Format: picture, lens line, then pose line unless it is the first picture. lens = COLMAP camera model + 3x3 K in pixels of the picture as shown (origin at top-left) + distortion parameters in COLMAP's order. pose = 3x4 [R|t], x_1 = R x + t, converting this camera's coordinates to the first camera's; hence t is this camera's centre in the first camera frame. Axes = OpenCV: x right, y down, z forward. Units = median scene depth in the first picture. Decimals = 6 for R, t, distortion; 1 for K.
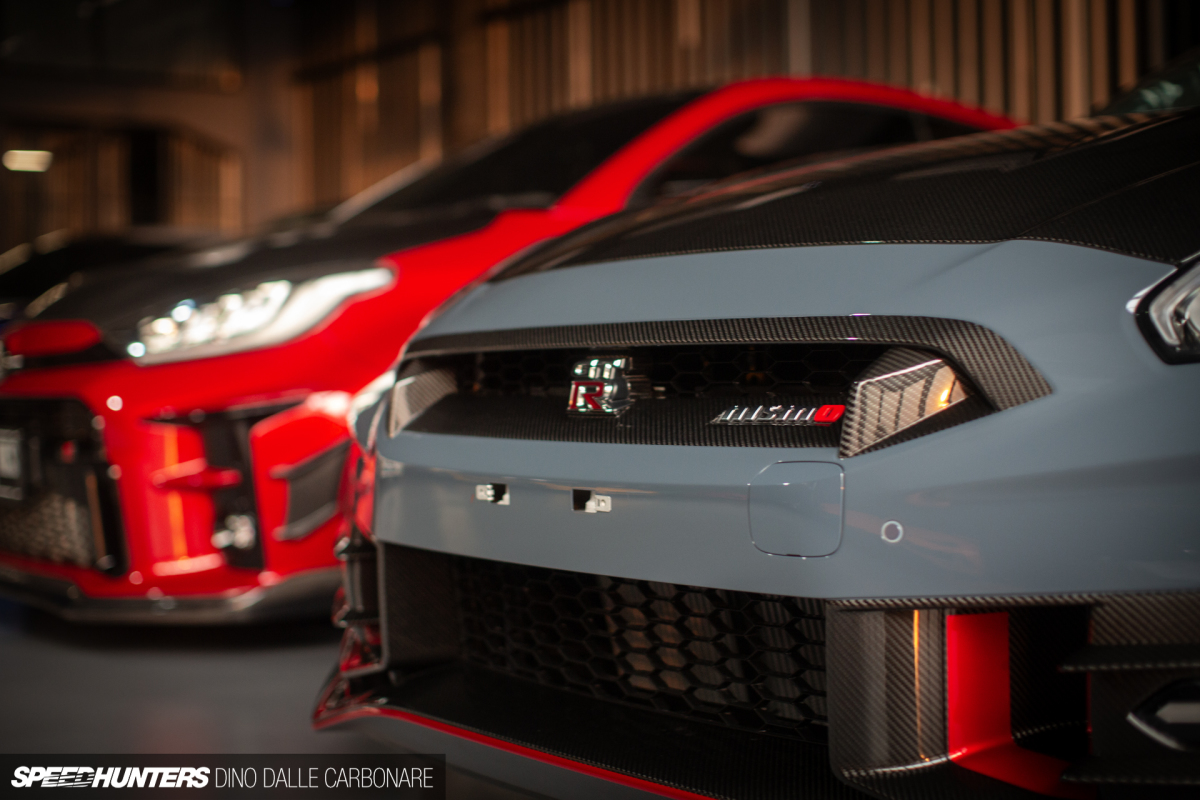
lens RADIAL K [[1751.2, 0, 600.0], [0, 1751.2, 400.0], [0, 0, 1]] dist [-0.162641, 0.122724]
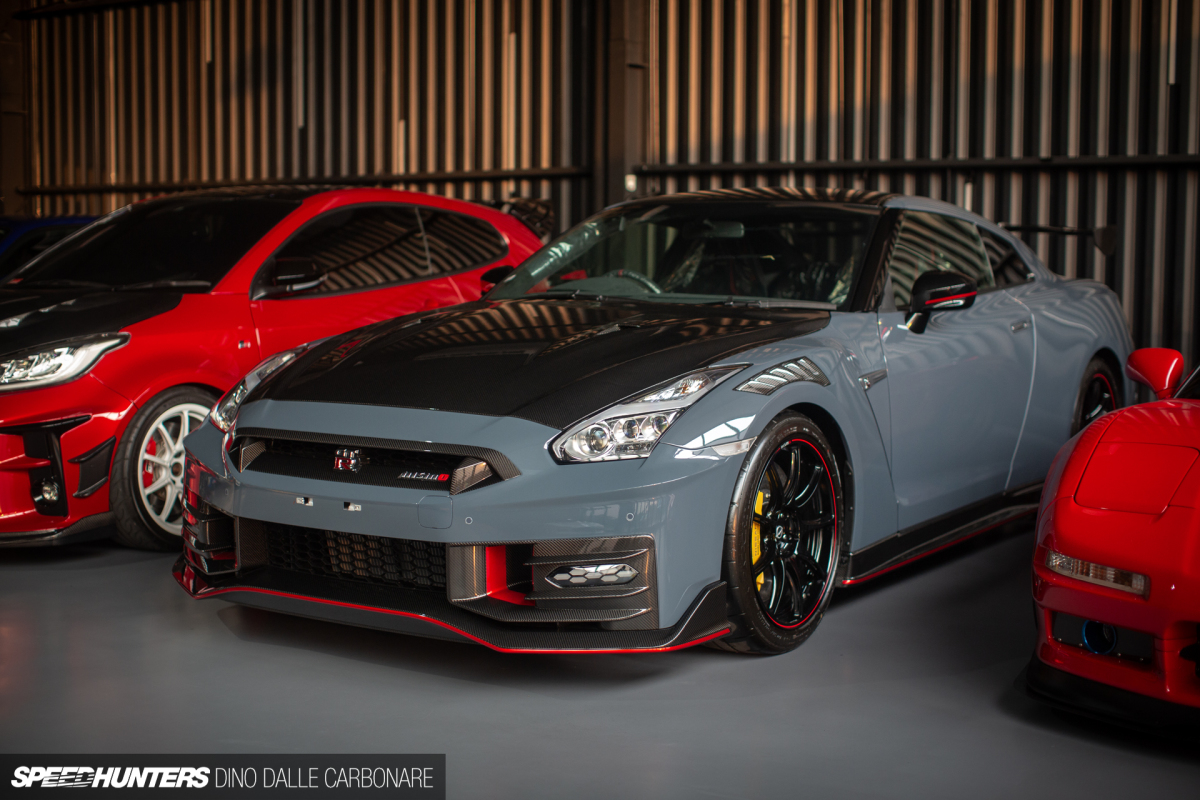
lens RADIAL K [[1751.2, 0, 600.0], [0, 1751.2, 400.0], [0, 0, 1]] dist [-0.162641, 0.122724]
pose [[0.943490, -0.008200, 0.331300, -0.529451], [-0.014877, 0.997638, 0.067058, -0.289600], [-0.331068, -0.068197, 0.941139, -1.634517]]
